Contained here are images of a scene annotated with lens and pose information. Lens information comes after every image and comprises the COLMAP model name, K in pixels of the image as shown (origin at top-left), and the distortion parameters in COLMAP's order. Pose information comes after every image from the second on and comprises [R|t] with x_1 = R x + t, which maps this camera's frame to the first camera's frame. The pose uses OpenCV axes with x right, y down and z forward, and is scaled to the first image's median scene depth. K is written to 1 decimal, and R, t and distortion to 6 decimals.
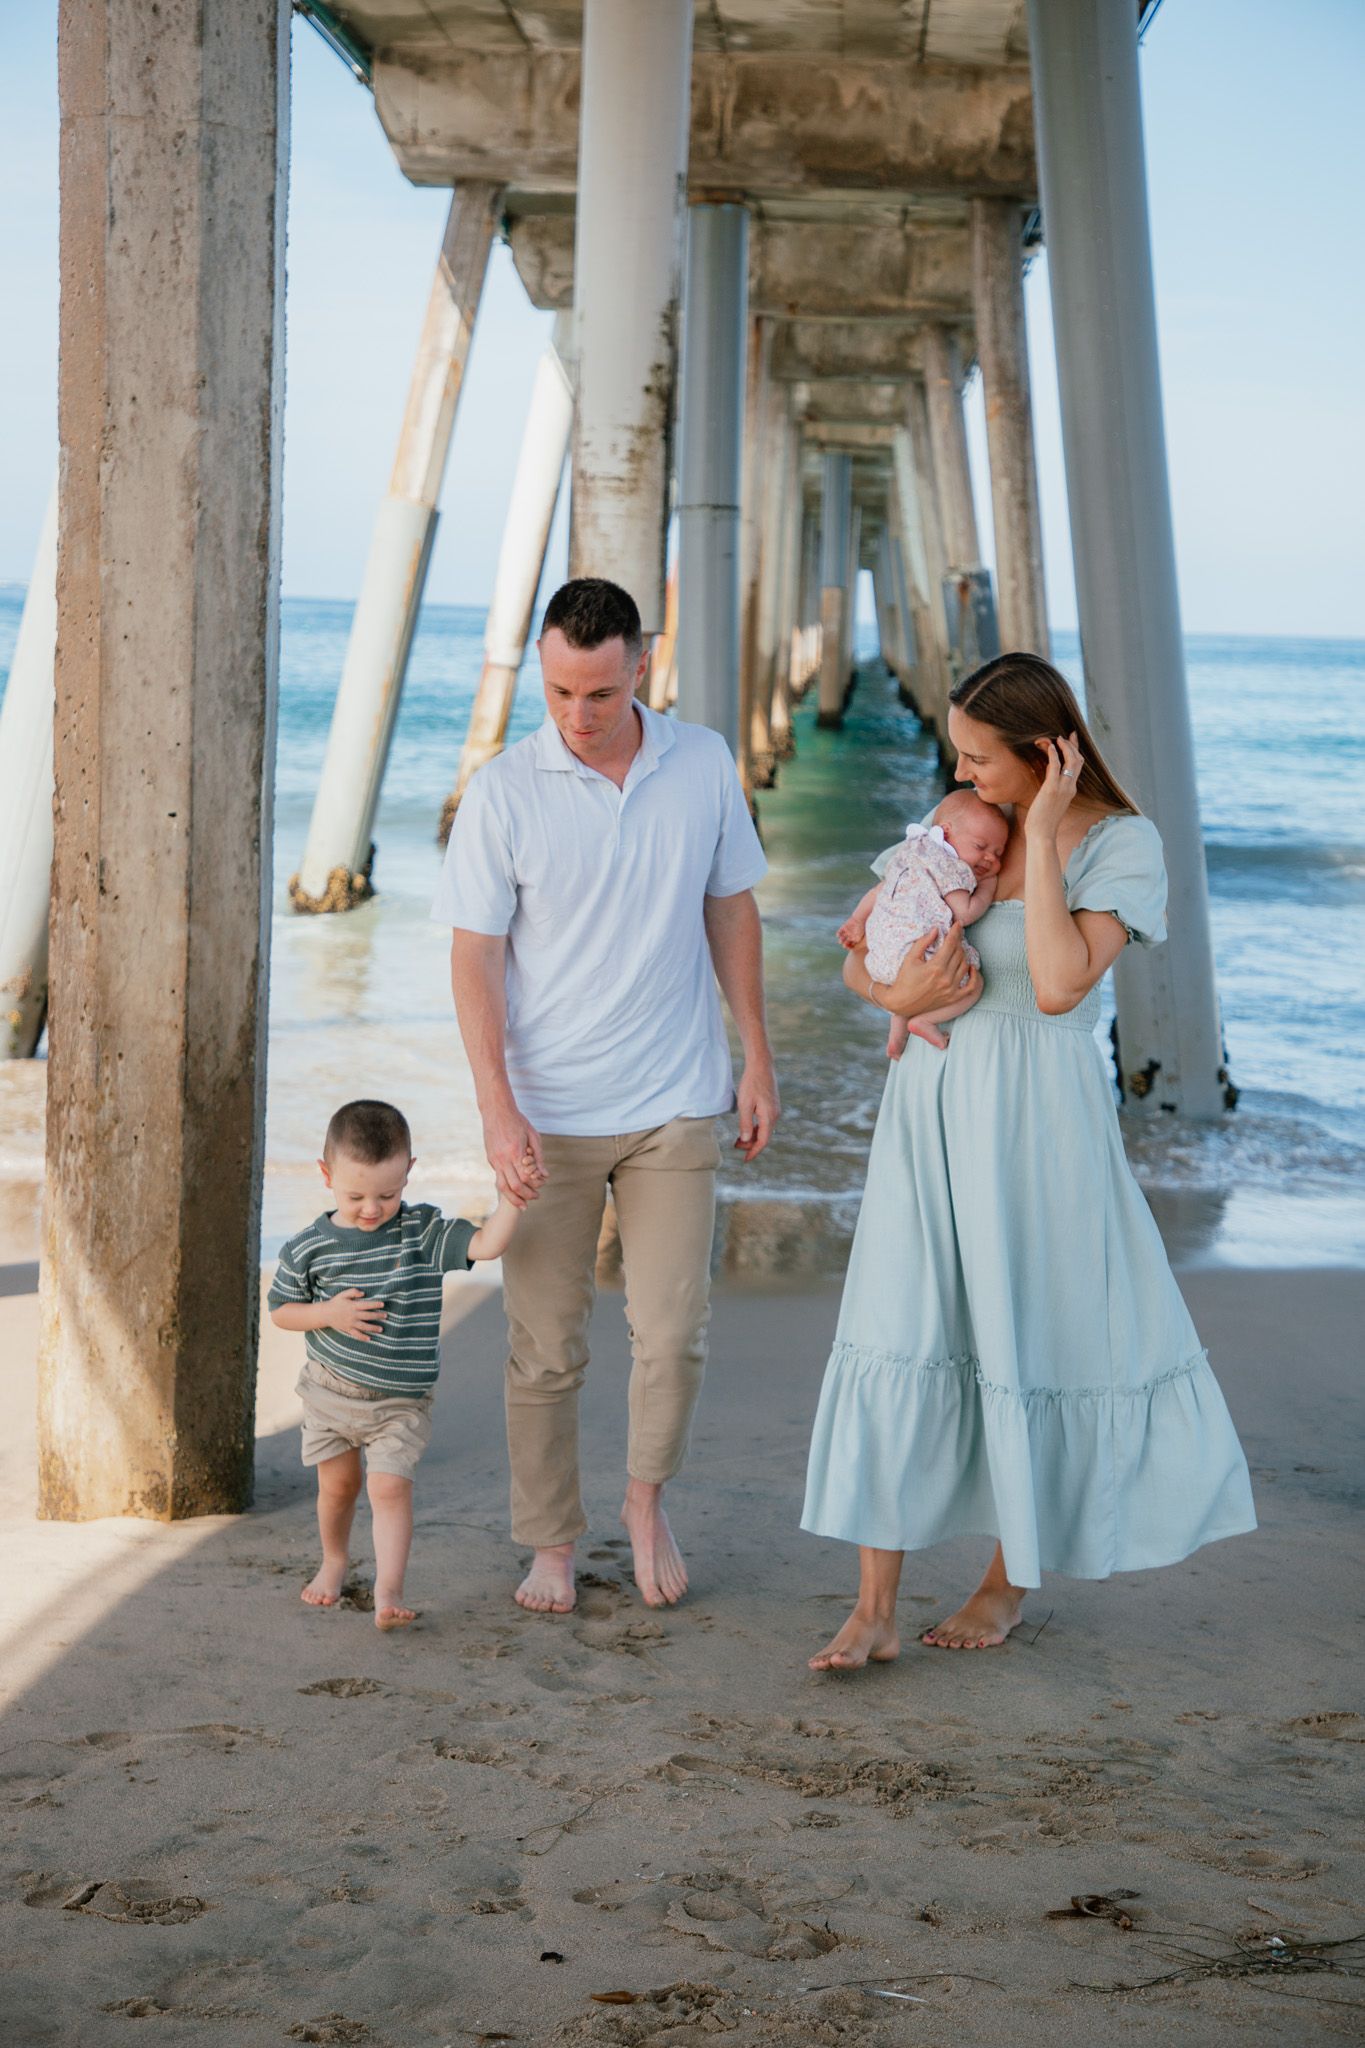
lens RADIAL K [[3254.1, 0, 674.2], [0, 3254.1, 1024.1], [0, 0, 1]] dist [0.301321, 0.000000]
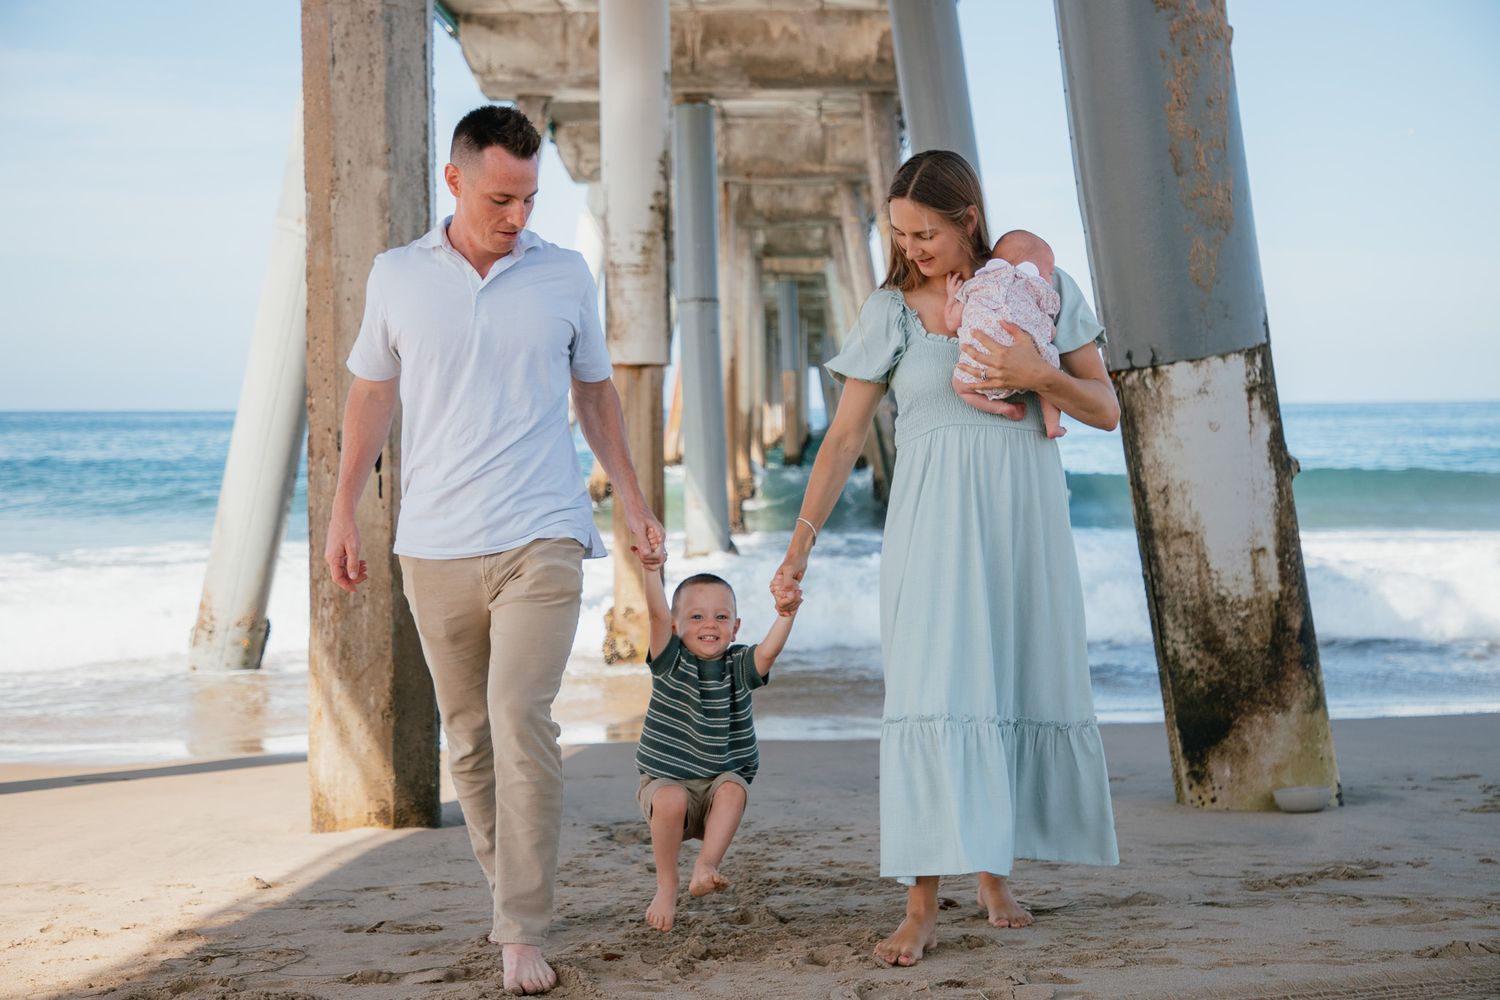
lens RADIAL K [[2383.4, 0, 754.3], [0, 2383.4, 499.2], [0, 0, 1]] dist [0.301321, 0.000000]
pose [[0.998347, -0.049963, 0.028416, 0.001023], [0.052376, 0.994410, -0.091682, 0.045593], [-0.023676, 0.093018, 0.995383, -0.097112]]
